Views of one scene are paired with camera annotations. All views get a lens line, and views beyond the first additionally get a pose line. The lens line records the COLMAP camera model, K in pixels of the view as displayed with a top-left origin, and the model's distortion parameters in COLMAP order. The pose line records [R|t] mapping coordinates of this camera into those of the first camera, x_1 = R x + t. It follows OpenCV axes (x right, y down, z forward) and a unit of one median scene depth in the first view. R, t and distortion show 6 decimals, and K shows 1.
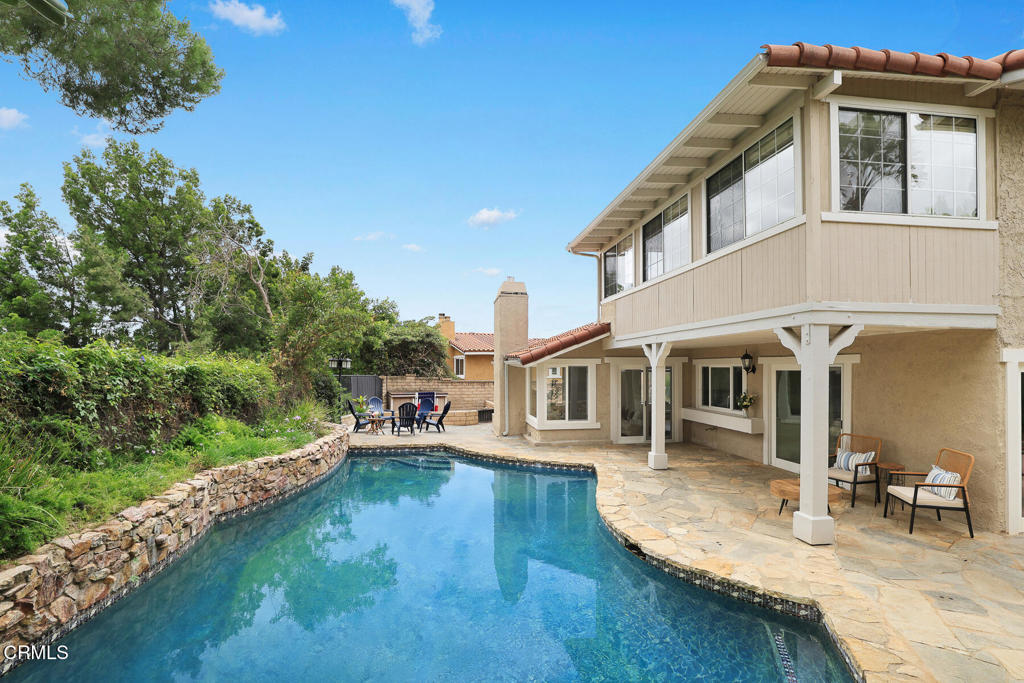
lens RADIAL K [[472.1, 0, 516.2], [0, 472.1, 344.8], [0, 0, 1]] dist [-0.018811, 0.001137]
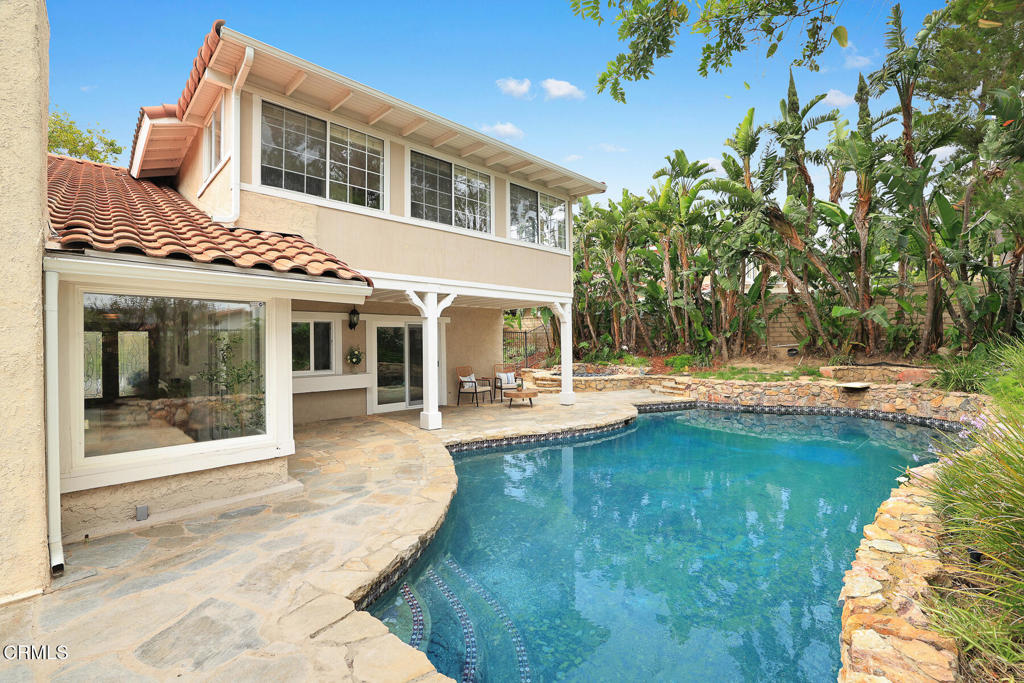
lens RADIAL K [[440.3, 0, 512.8], [0, 440.3, 331.8], [0, 0, 1]] dist [-0.058444, 0.018455]
pose [[-0.600029, 0.018152, 0.799772, -0.385624], [-0.030331, 0.998507, -0.045419, 0.086354], [-0.799403, -0.051511, -0.598583, 1.129396]]
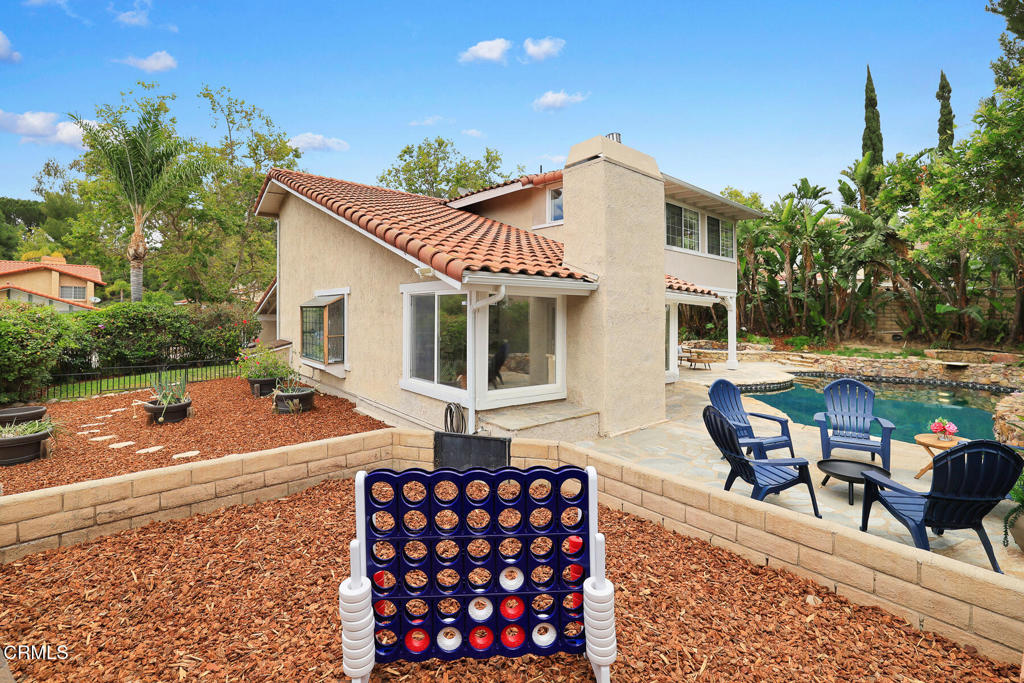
lens RADIAL K [[439.3, 0, 521.3], [0, 439.3, 292.4], [0, 0, 1]] dist [-0.011568, 0.000706]
pose [[-0.544569, 0.026659, 0.838292, -0.463899], [-0.063630, 0.995301, -0.072988, 0.102502], [-0.836299, -0.093087, -0.540314, 1.726440]]
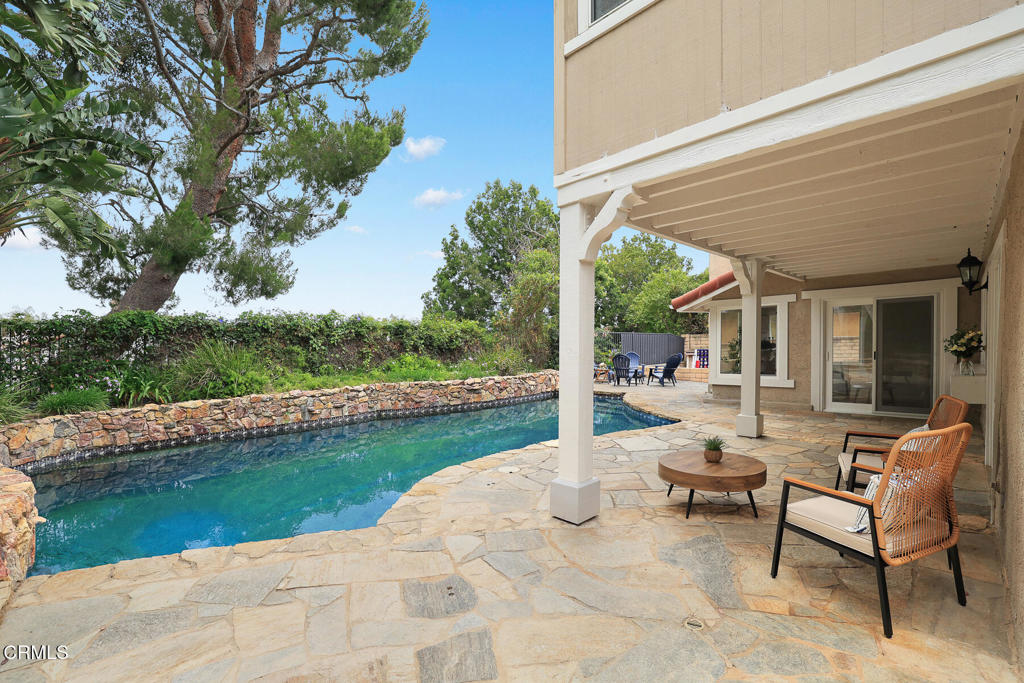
lens RADIAL K [[455.8, 0, 514.7], [0, 455.8, 351.6], [0, 0, 1]] dist [-0.045917, 0.021364]
pose [[0.583303, -0.002170, -0.812251, 0.540896], [0.066873, 0.996730, 0.045361, 0.063648], [0.809497, -0.080777, 0.581541, 0.258064]]
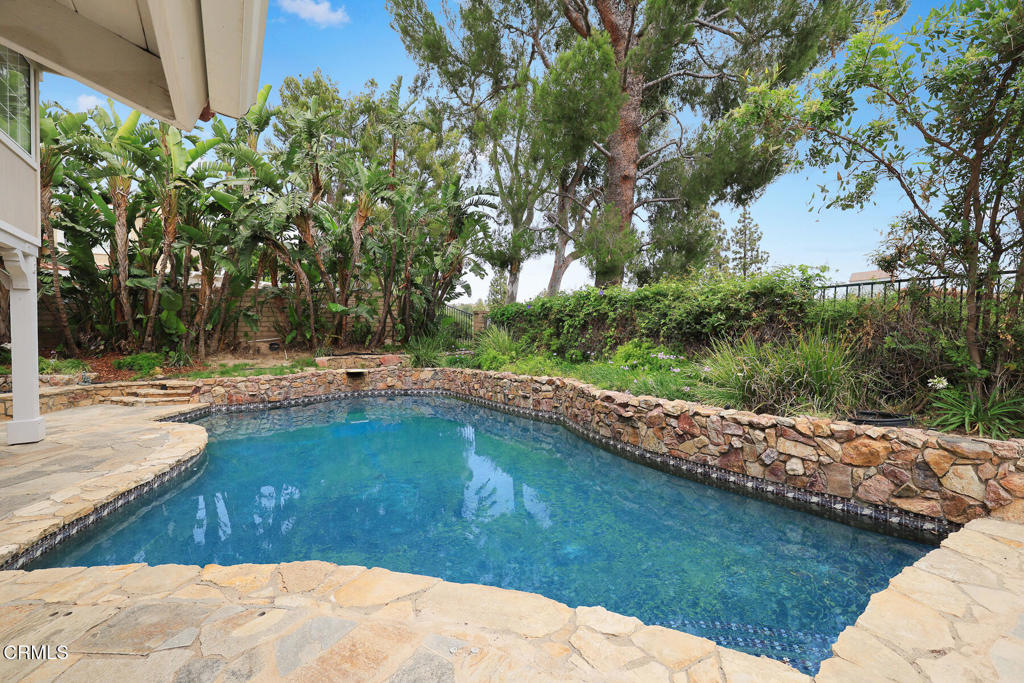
lens RADIAL K [[440.3, 0, 512.8], [0, 440.3, 331.8], [0, 0, 1]] dist [-0.058444, 0.018455]
pose [[-0.909115, 0.006530, -0.416493, -0.007813], [0.033861, 0.997727, -0.058267, 0.115700], [0.415166, -0.067074, -0.907270, 1.146682]]
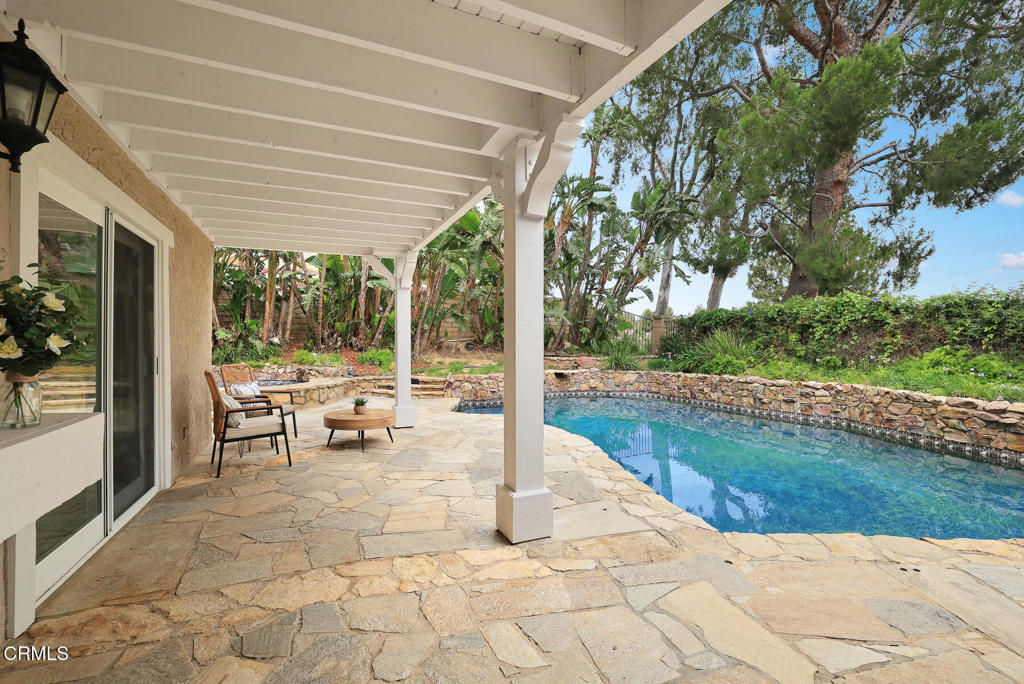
lens RADIAL K [[440.3, 0, 512.8], [0, 440.3, 332.3], [0, 0, 1]] dist [-0.058444, 0.018455]
pose [[-0.957865, -0.016686, -0.286732, 0.329114], [0.004441, 0.997331, -0.072876, 0.116689], [0.287183, -0.071078, -0.955235, 1.049620]]
